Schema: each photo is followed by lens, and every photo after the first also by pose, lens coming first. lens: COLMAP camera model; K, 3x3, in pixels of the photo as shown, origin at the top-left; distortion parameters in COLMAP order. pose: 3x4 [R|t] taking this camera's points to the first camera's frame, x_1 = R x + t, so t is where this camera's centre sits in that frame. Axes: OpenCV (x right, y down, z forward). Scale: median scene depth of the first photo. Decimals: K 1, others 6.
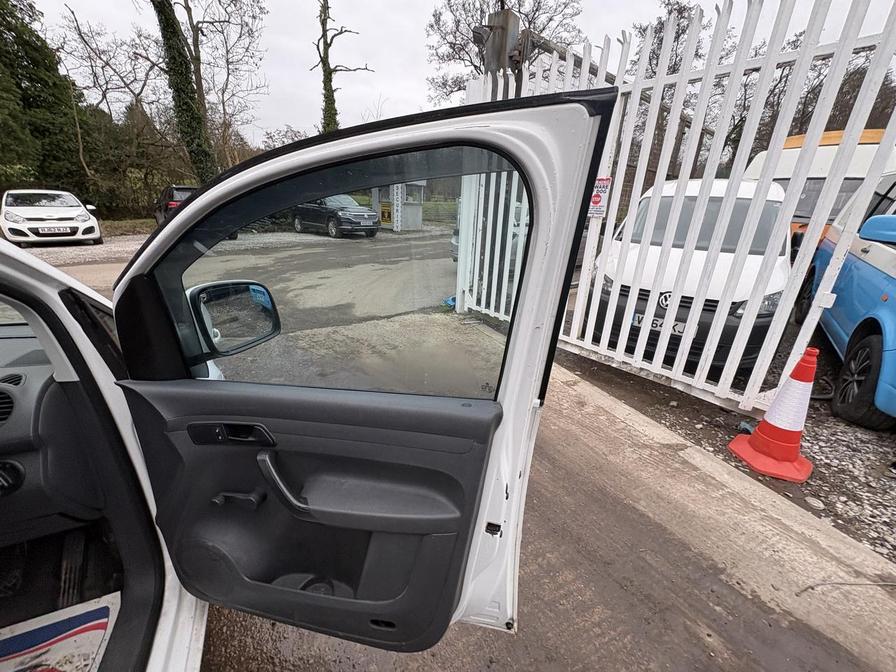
lens RADIAL K [[356.7, 0, 447.3], [0, 356.7, 336.3], [0, 0, 1]] dist [-0.003436, 0.000606]
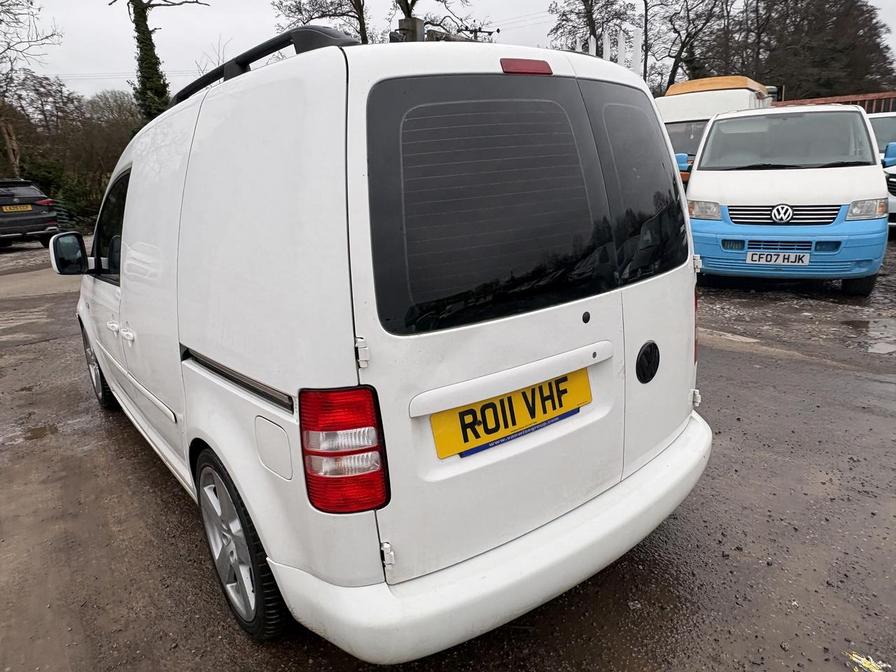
lens RADIAL K [[588.8, 0, 447.6], [0, 588.8, 331.9], [0, 0, 1]] dist [0.002774, 0.001234]
pose [[0.970858, -0.141990, 0.193061, -0.070153], [0.157325, 0.985306, -0.066488, 0.083940], [-0.180784, 0.094924, 0.978931, -0.243236]]
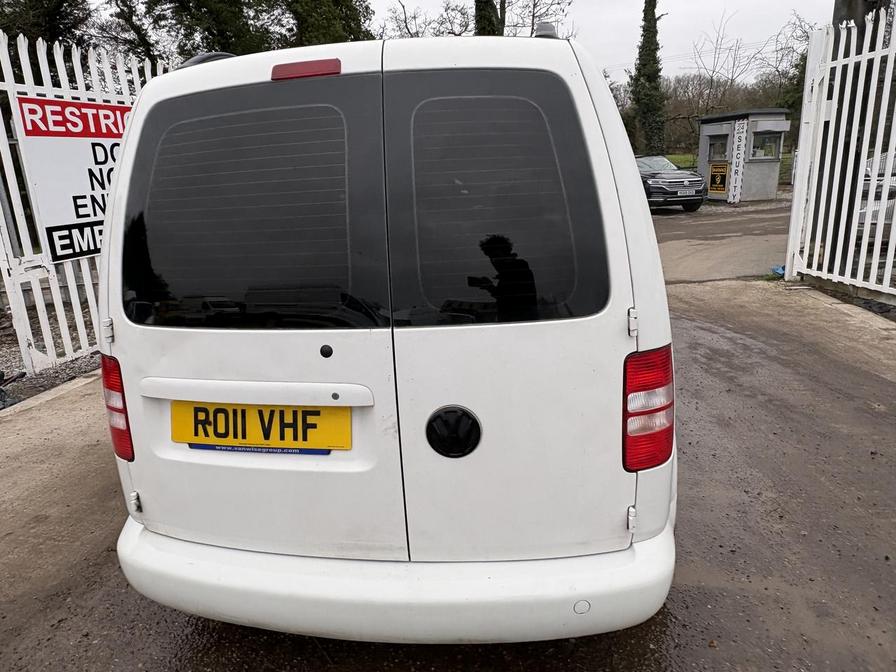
lens RADIAL K [[588.8, 0, 450.4], [0, 588.8, 329.3], [0, 0, 1]] dist [0.002774, 0.001234]
pose [[0.831706, 0.068901, -0.550925, 0.049812], [-0.119357, 0.991259, -0.056216, 0.077273], [0.542235, 0.112512, 0.832659, -0.209334]]
